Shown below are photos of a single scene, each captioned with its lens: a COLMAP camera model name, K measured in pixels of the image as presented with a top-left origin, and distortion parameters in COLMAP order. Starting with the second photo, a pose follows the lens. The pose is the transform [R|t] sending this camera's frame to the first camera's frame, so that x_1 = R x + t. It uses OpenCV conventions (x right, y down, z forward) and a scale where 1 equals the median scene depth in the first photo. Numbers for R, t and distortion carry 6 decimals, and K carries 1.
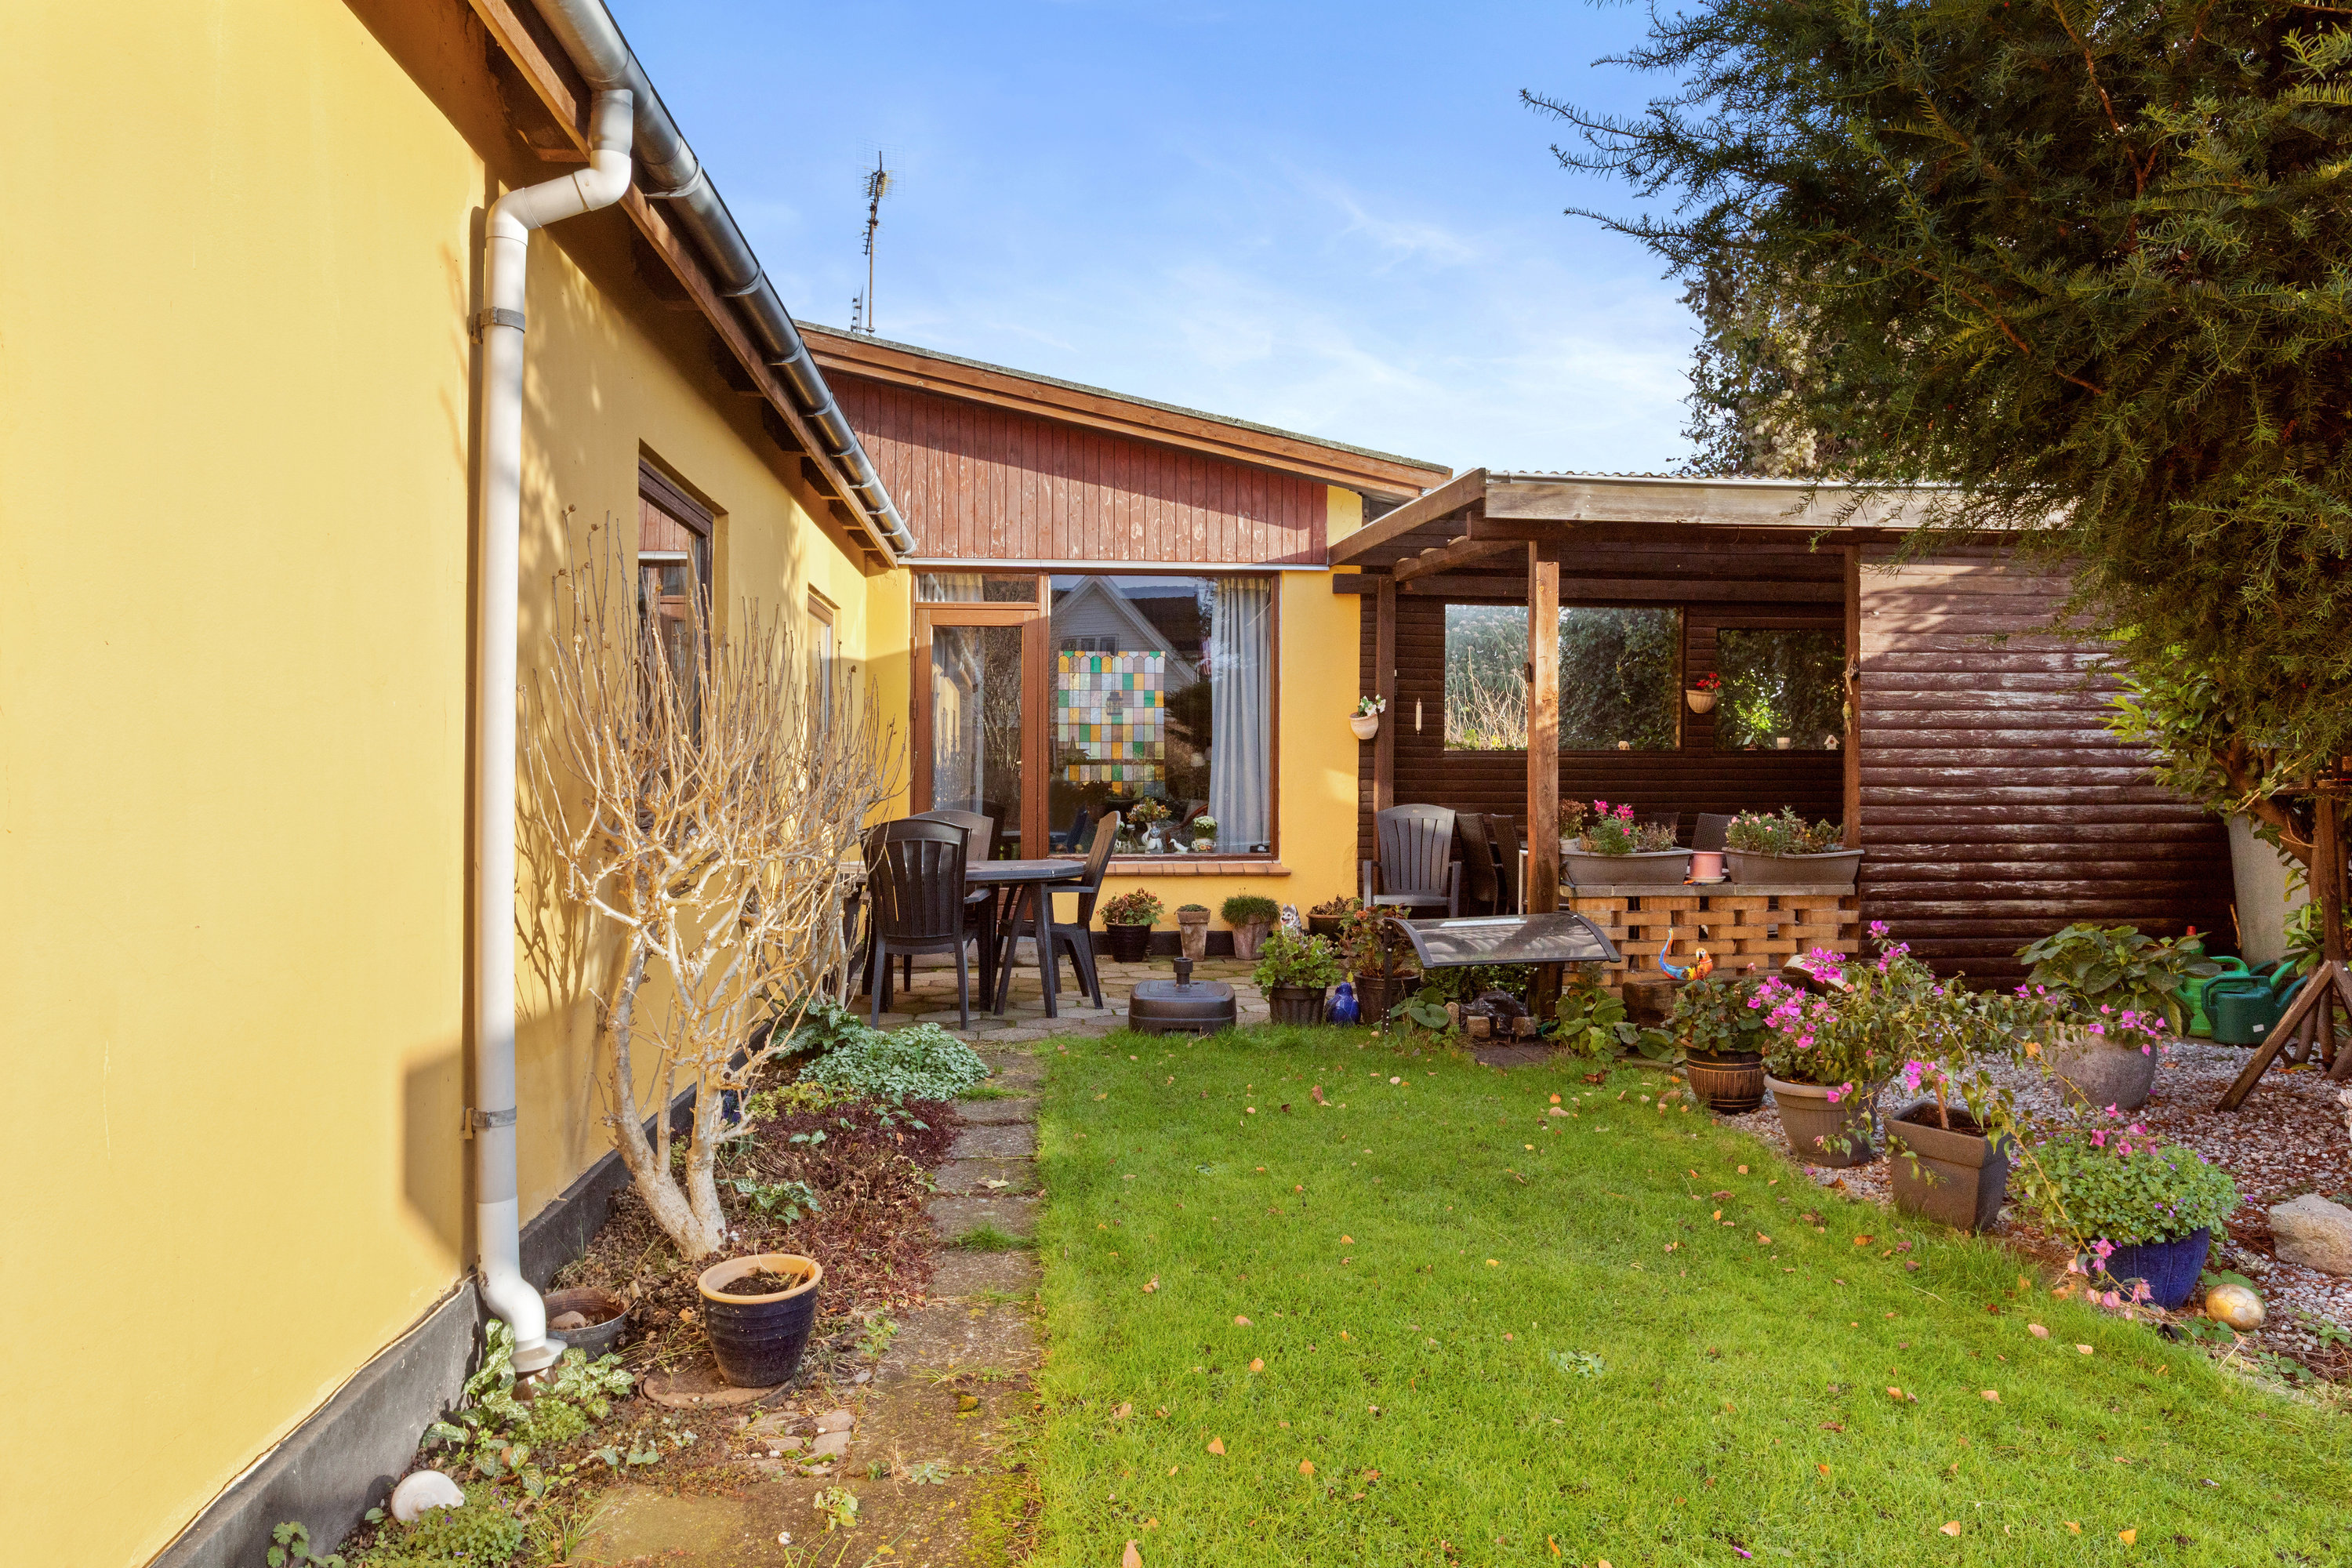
lens RADIAL K [[1553.0, 0, 1177.3], [0, 1553.0, 781.8], [0, 0, 1]] dist [-0.000507, -0.000038]
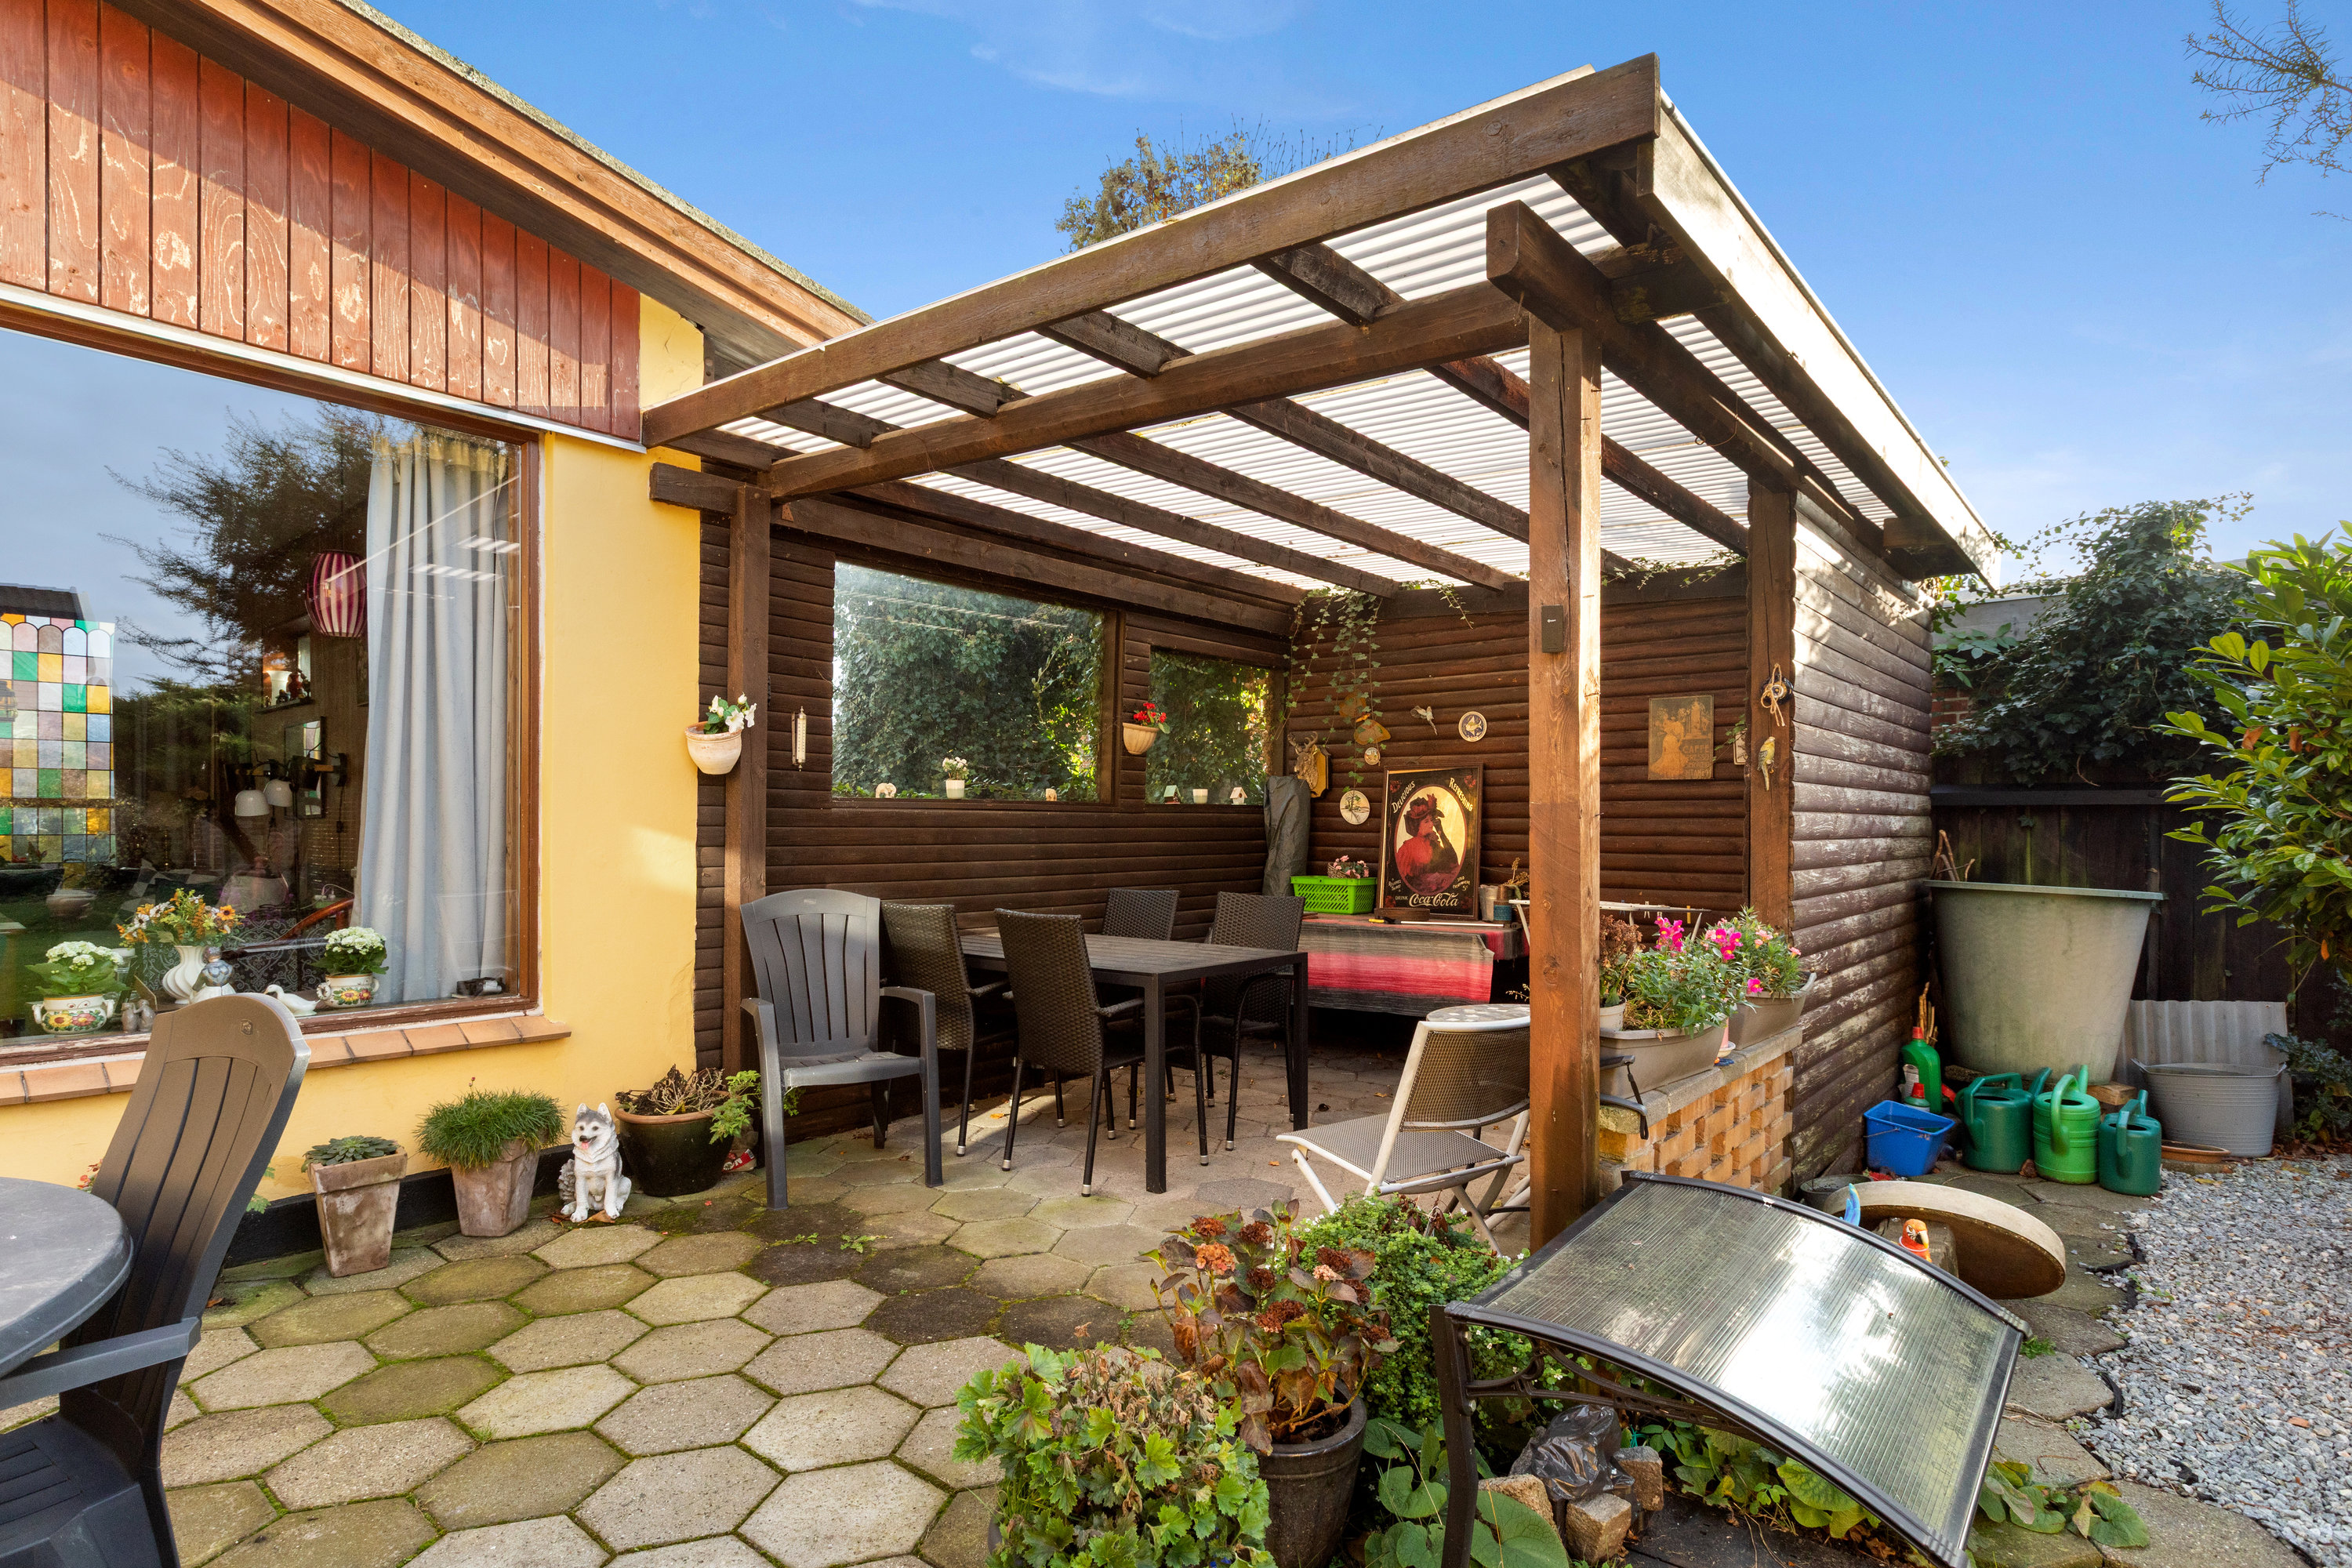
lens RADIAL K [[1198.9, 0, 1186.3], [0, 1198.9, 832.9], [0, 0, 1]] dist [0.002854, 0.000714]
pose [[0.712120, -0.002646, 0.702052, -0.058727], [-0.001196, 0.999987, 0.004981, -0.009057], [-0.702056, -0.004387, 0.712108, 0.577260]]
